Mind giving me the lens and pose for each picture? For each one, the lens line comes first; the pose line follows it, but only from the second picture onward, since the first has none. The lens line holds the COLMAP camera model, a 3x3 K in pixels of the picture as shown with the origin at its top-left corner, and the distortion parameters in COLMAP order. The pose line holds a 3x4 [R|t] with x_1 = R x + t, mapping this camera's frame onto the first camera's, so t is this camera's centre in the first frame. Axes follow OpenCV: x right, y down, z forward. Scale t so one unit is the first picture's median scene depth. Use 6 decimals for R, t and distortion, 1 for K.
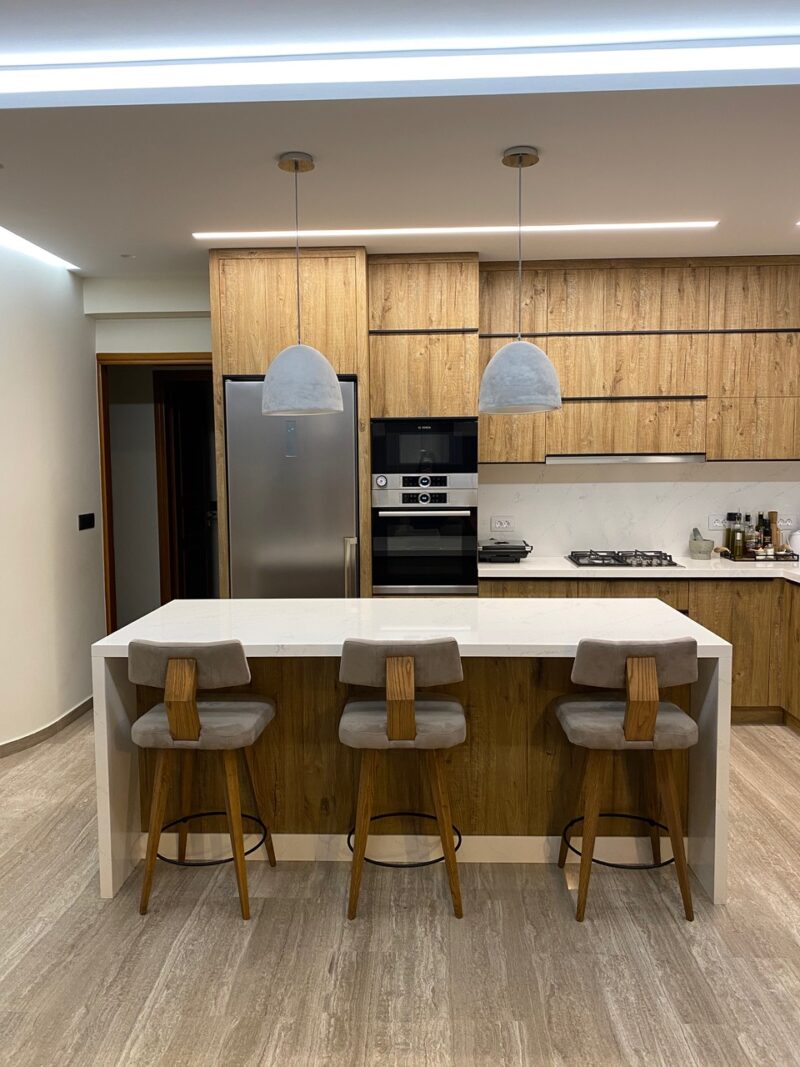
lens RADIAL K [[809.0, 0, 400.0], [0, 809.0, 533.5], [0, 0, 1]] dist [0.069598, -0.099356]
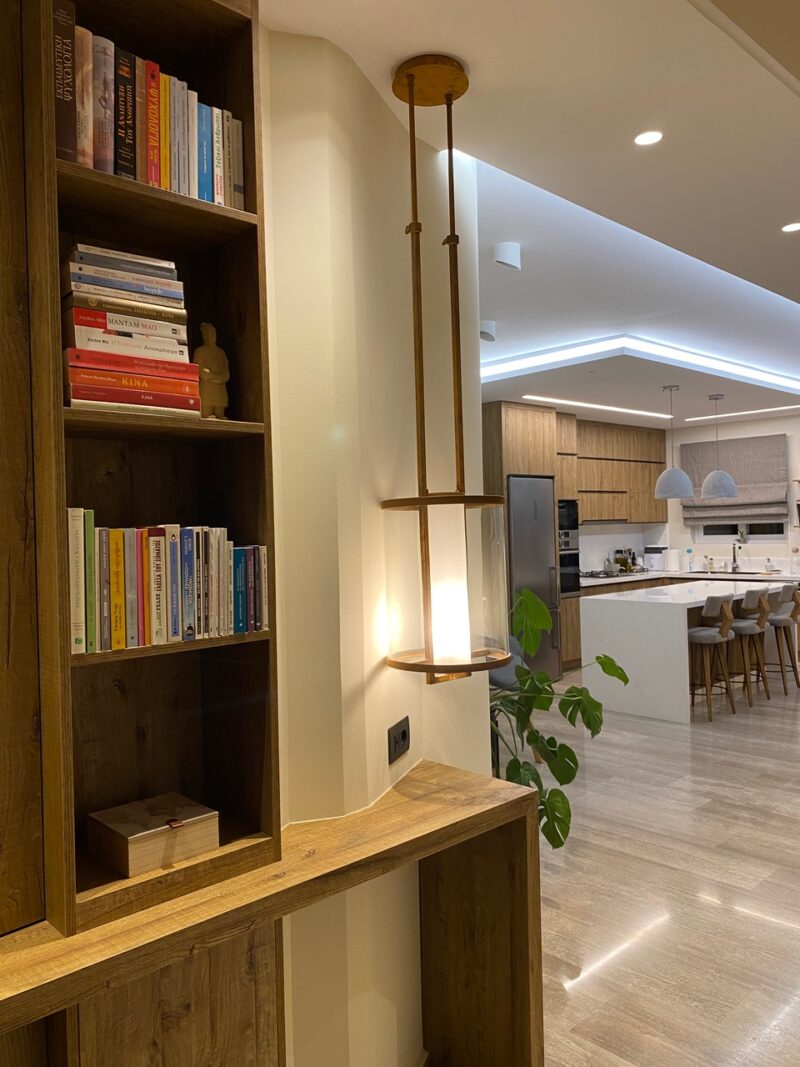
lens RADIAL K [[809.0, 0, 400.0], [0, 809.0, 533.5], [0, 0, 1]] dist [0.069598, -0.099356]
pose [[0.688212, -0.018743, 0.725267, -1.565049], [0.091176, 0.993975, -0.060830, 0.009887], [-0.719758, 0.107991, 0.685775, 0.024538]]
